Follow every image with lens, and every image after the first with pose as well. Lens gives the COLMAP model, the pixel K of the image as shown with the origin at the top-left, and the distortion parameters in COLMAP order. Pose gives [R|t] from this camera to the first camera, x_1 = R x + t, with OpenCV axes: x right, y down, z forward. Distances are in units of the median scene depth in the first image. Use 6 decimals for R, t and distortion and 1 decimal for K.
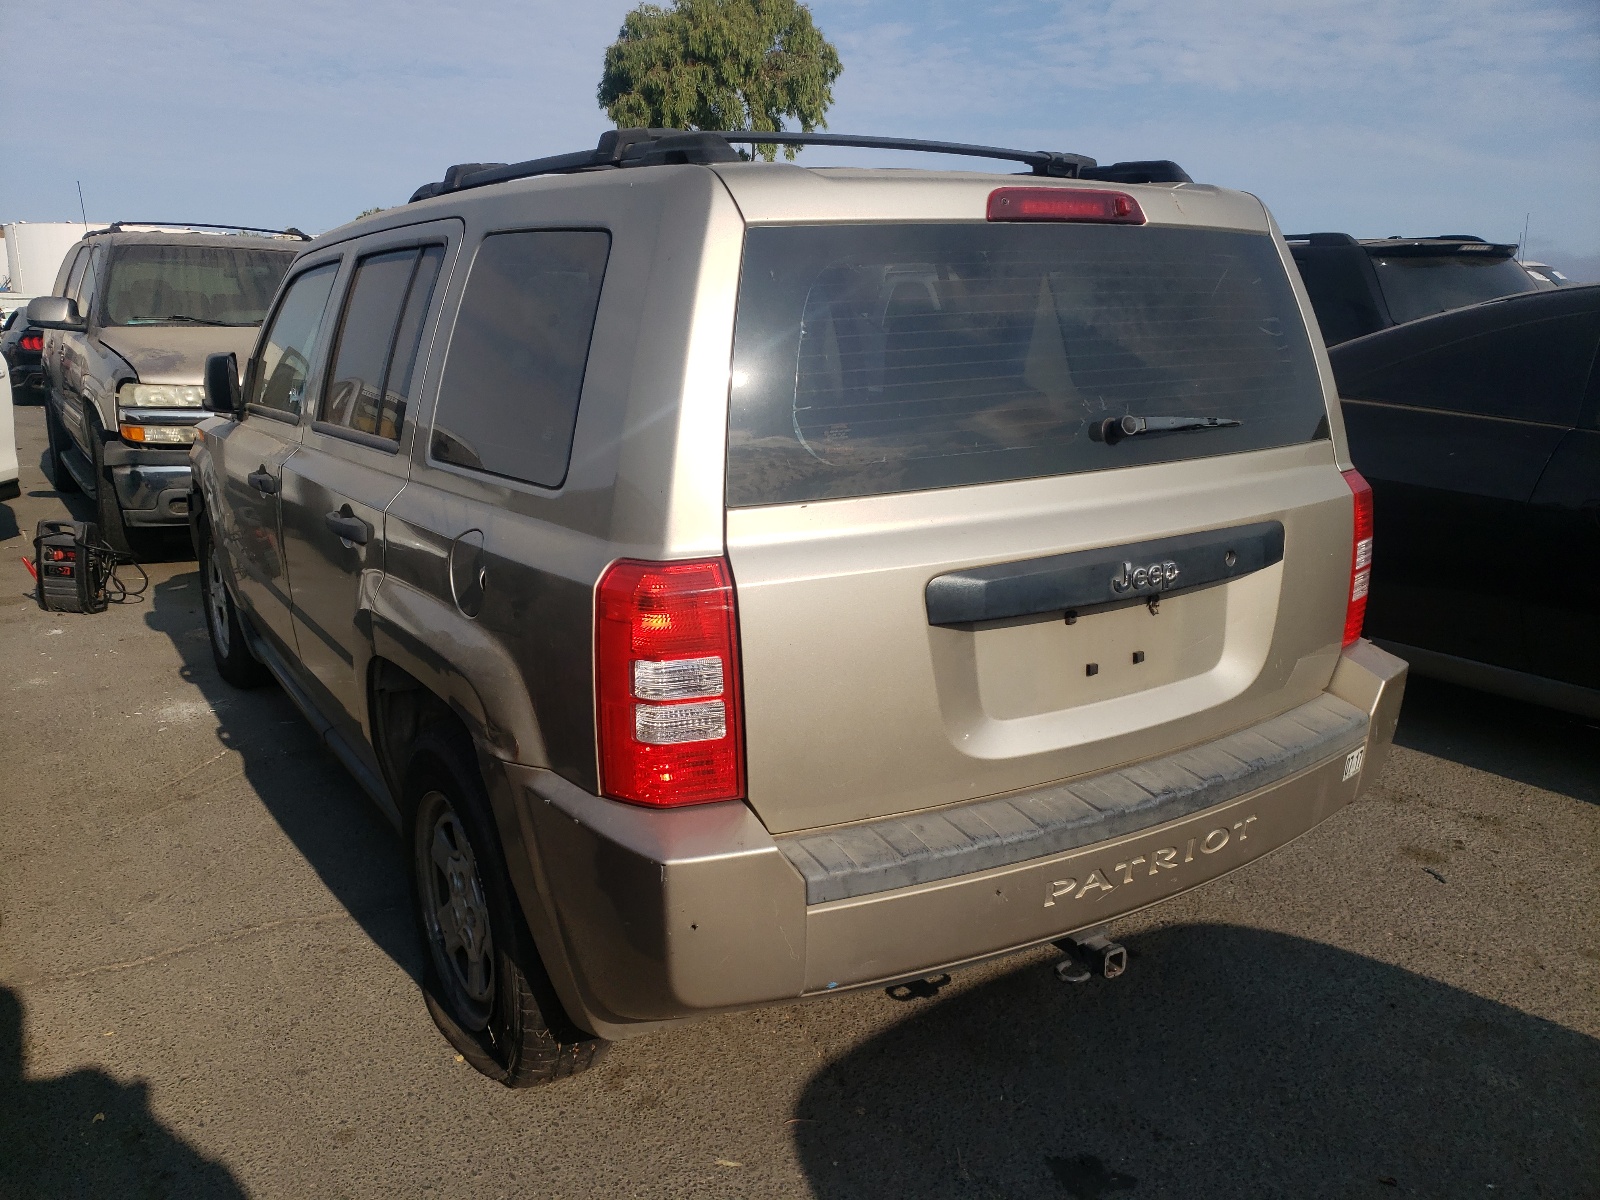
lens RADIAL K [[1219.8, 0, 795.1], [0, 1219.8, 599.5], [0, 0, 1]] dist [0.000261, 0.000534]
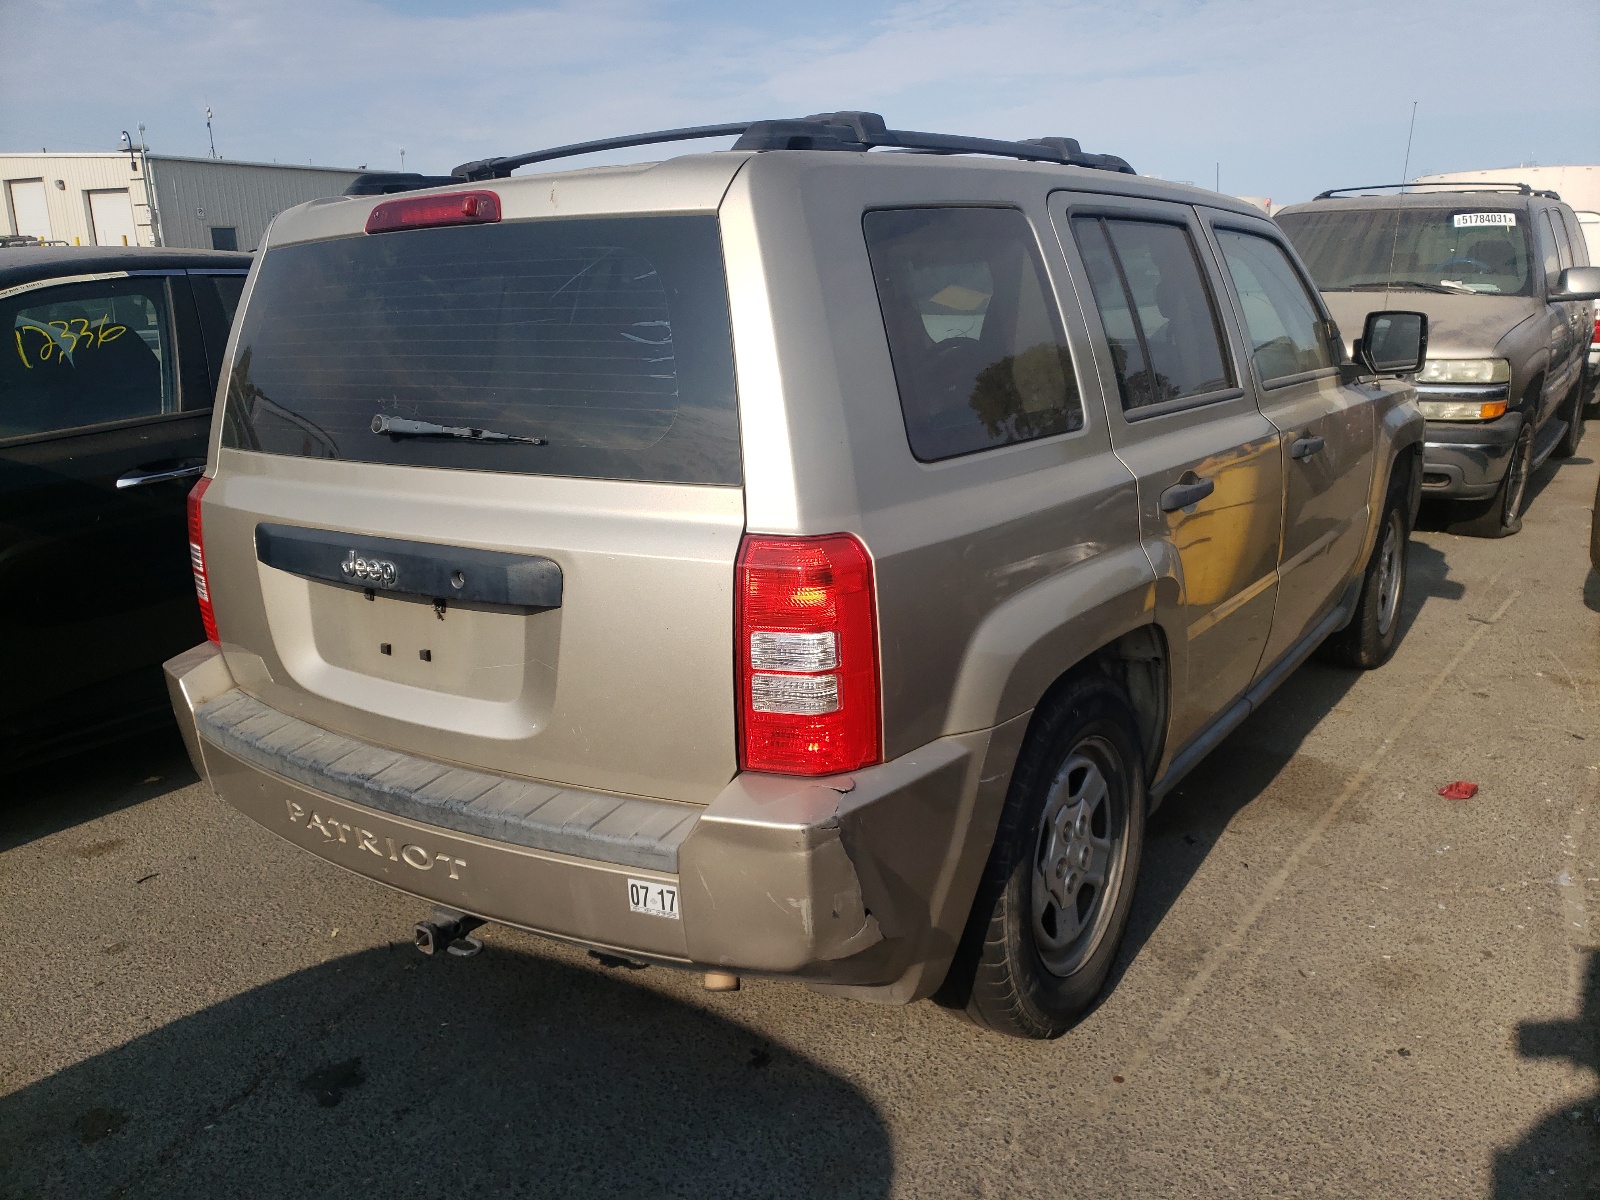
lens RADIAL K [[1219.8, 0, 795.1], [0, 1219.8, 600.9], [0, 0, 1]] dist [0.000261, 0.000534]
pose [[0.432808, 0.227729, -0.872248, 1.300026], [-0.196384, 0.968147, 0.155321, -0.216406], [0.879836, 0.104071, 0.463744, 0.799462]]
